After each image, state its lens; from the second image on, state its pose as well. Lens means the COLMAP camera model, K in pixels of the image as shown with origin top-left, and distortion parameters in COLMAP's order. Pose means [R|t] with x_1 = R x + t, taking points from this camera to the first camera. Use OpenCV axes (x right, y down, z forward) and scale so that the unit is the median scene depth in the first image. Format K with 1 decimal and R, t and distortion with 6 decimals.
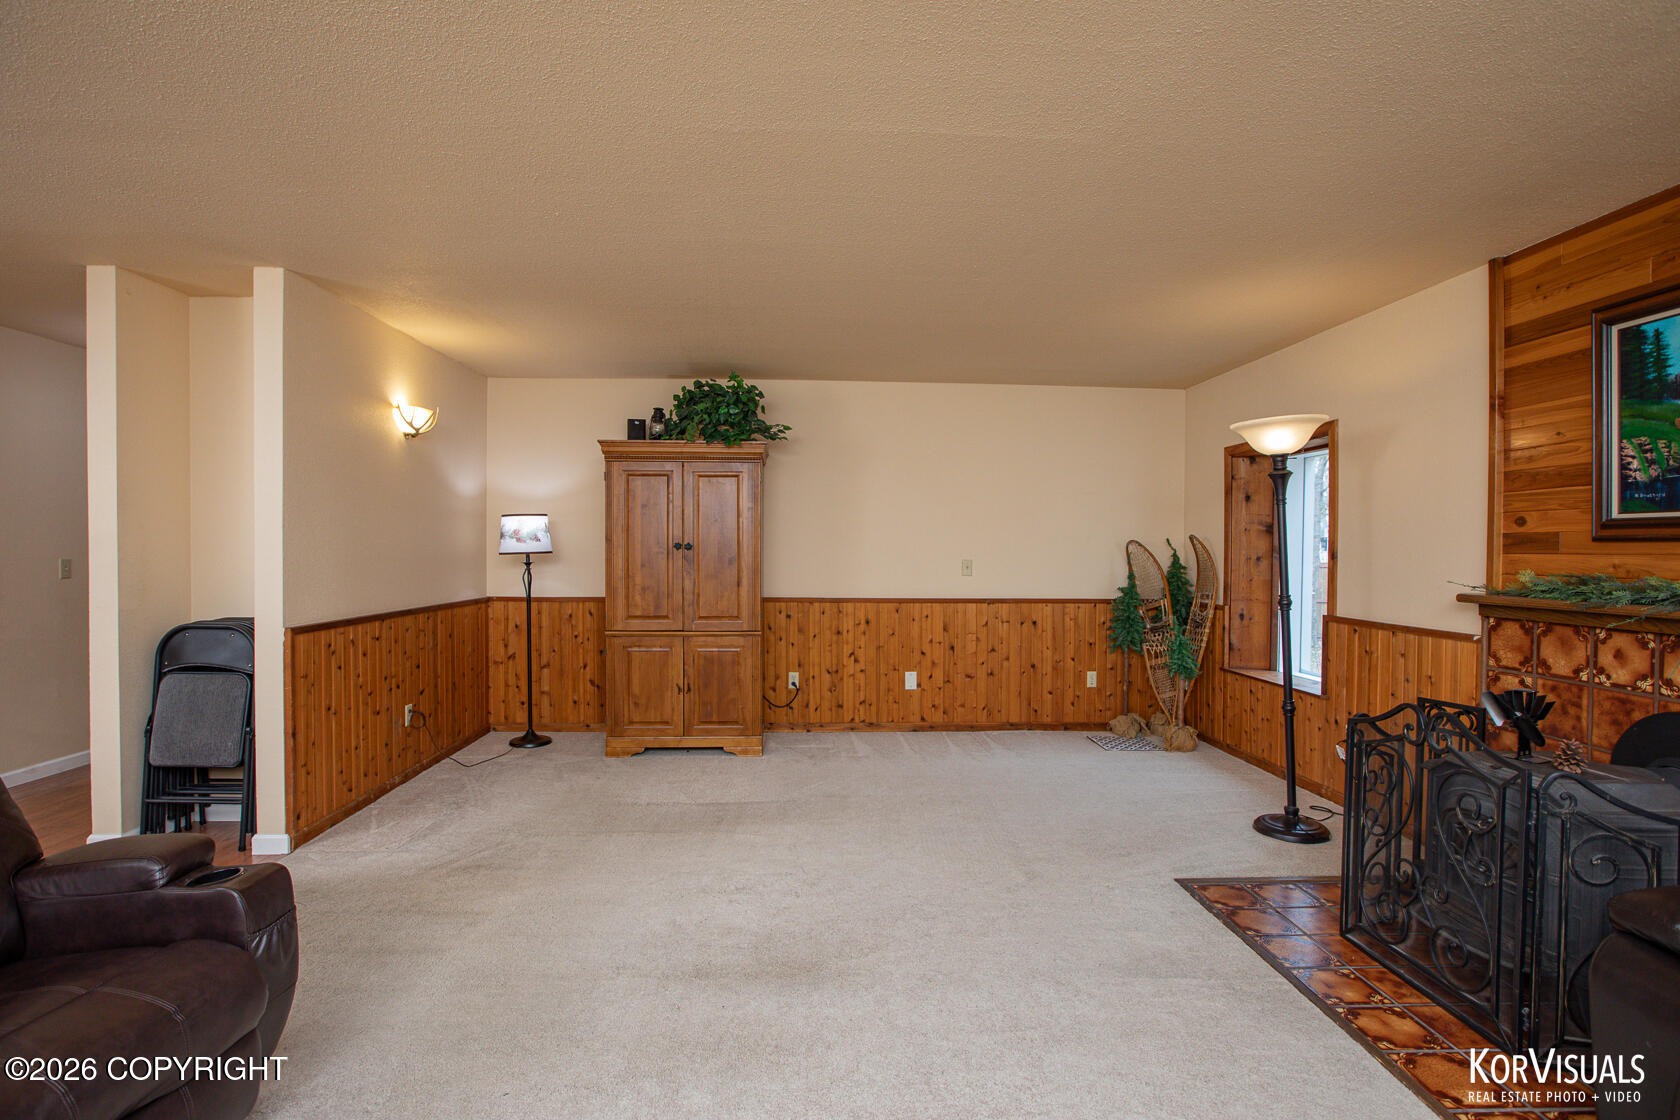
lens RADIAL K [[802.3, 0, 840.0], [0, 802.3, 560.0], [0, 0, 1]] dist [-0.054225, 0.020759]
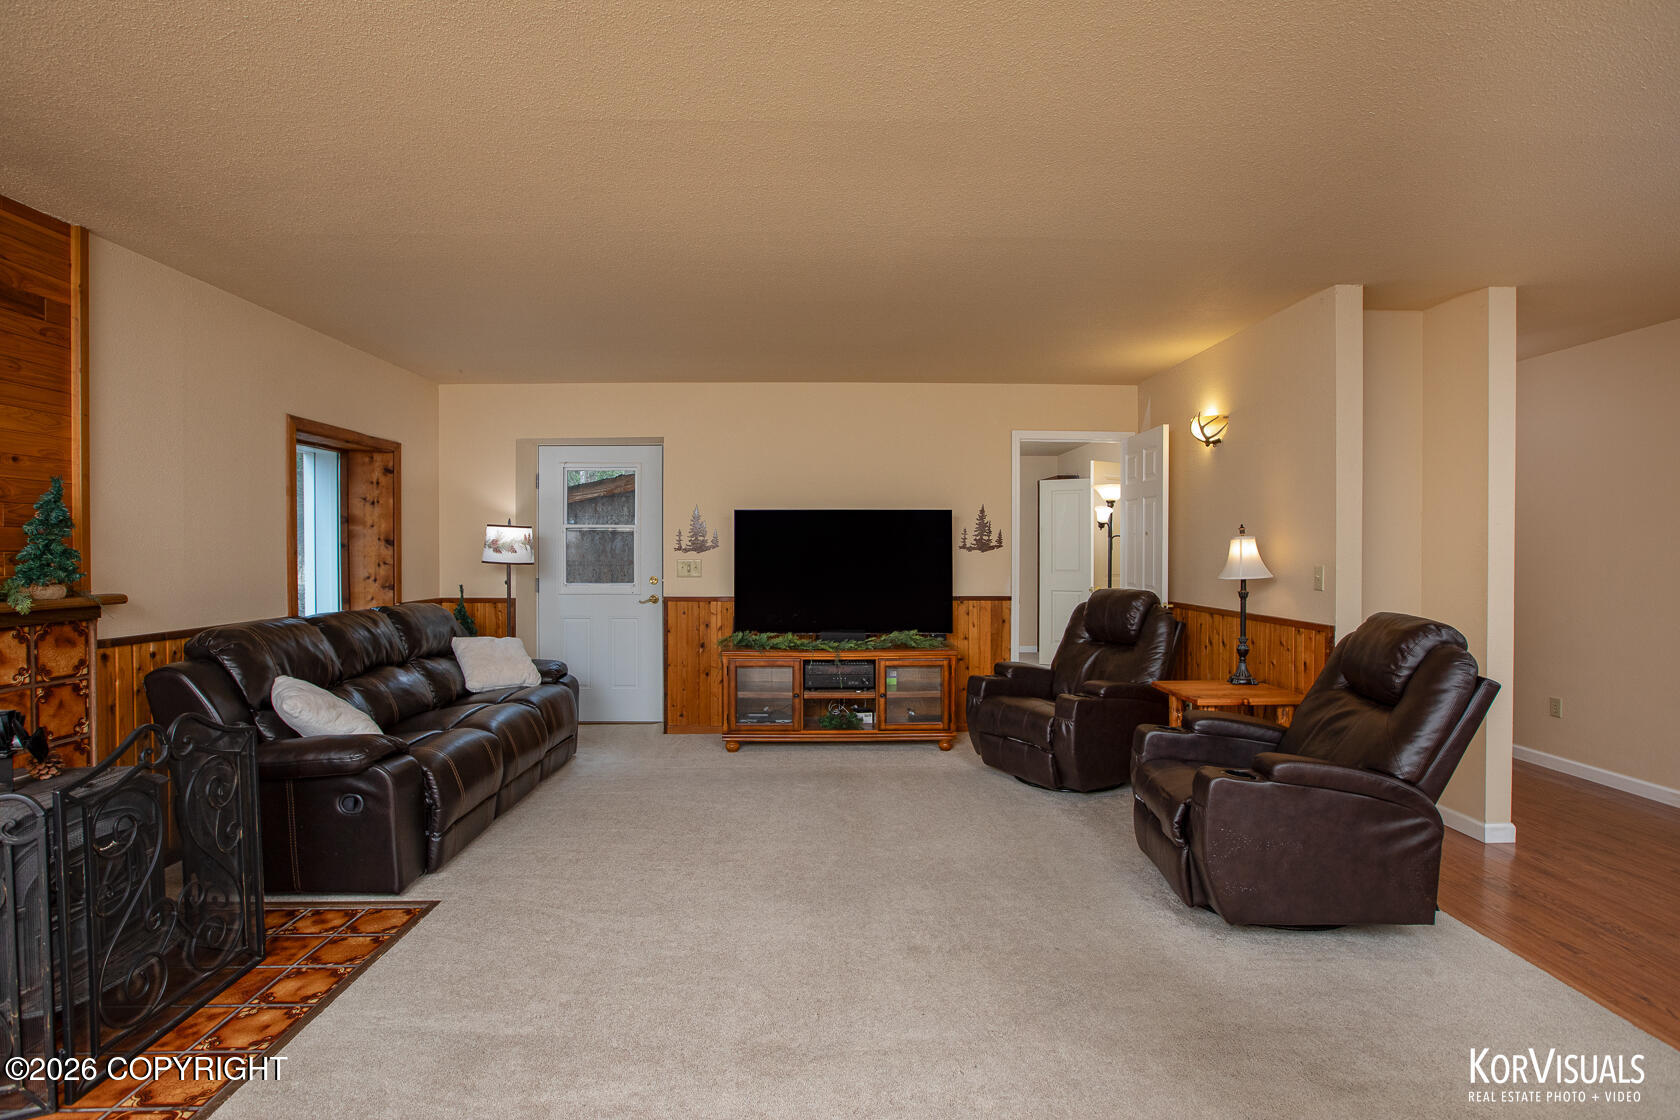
lens RADIAL K [[802.3, 0, 840.0], [0, 802.3, 560.0], [0, 0, 1]] dist [-0.054225, 0.020759]
pose [[-0.999617, -0.004071, 0.027372, -0.049756], [-0.003277, 0.999574, 0.029007, -0.020362], [-0.027478, 0.028907, -0.999204, 1.421570]]
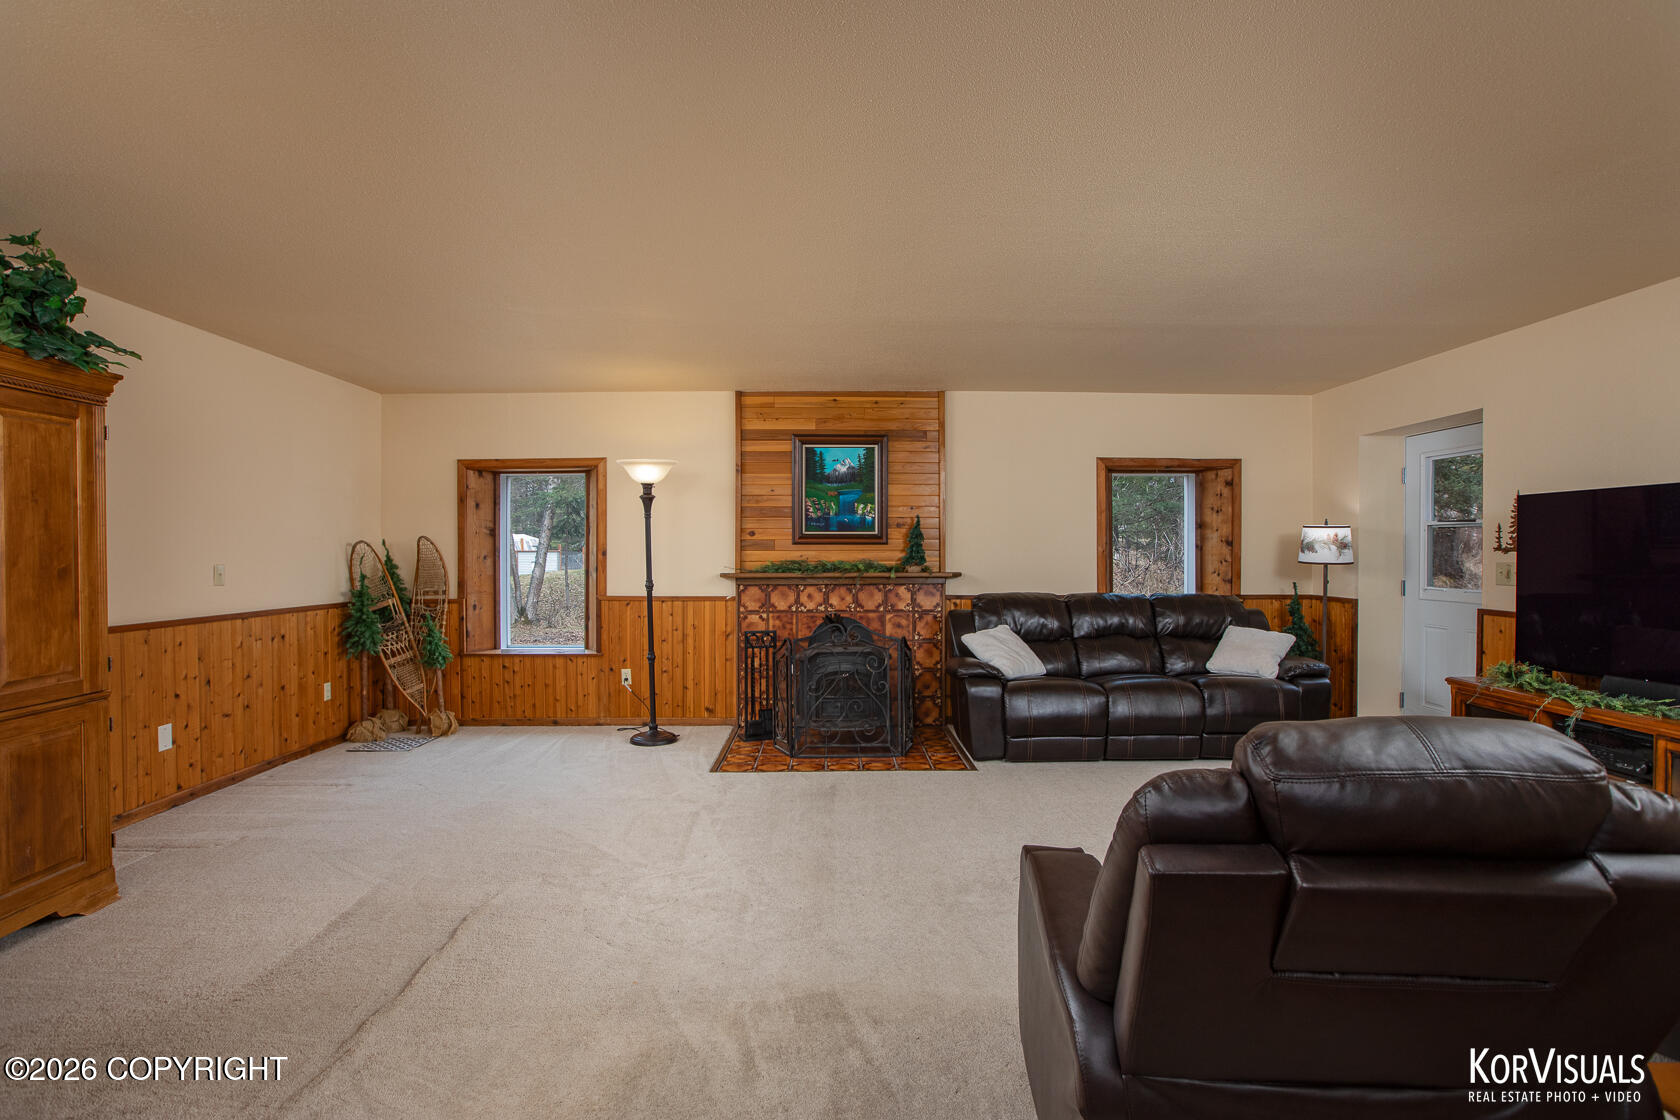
lens RADIAL K [[802.3, 0, 840.0], [0, 802.3, 560.0], [0, 0, 1]] dist [-0.054225, 0.020759]
pose [[0.033227, -0.016843, 0.999306, -1.066614], [0.016727, 0.999727, 0.016294, -0.013057], [-0.999308, 0.016174, 0.033500, 0.707644]]
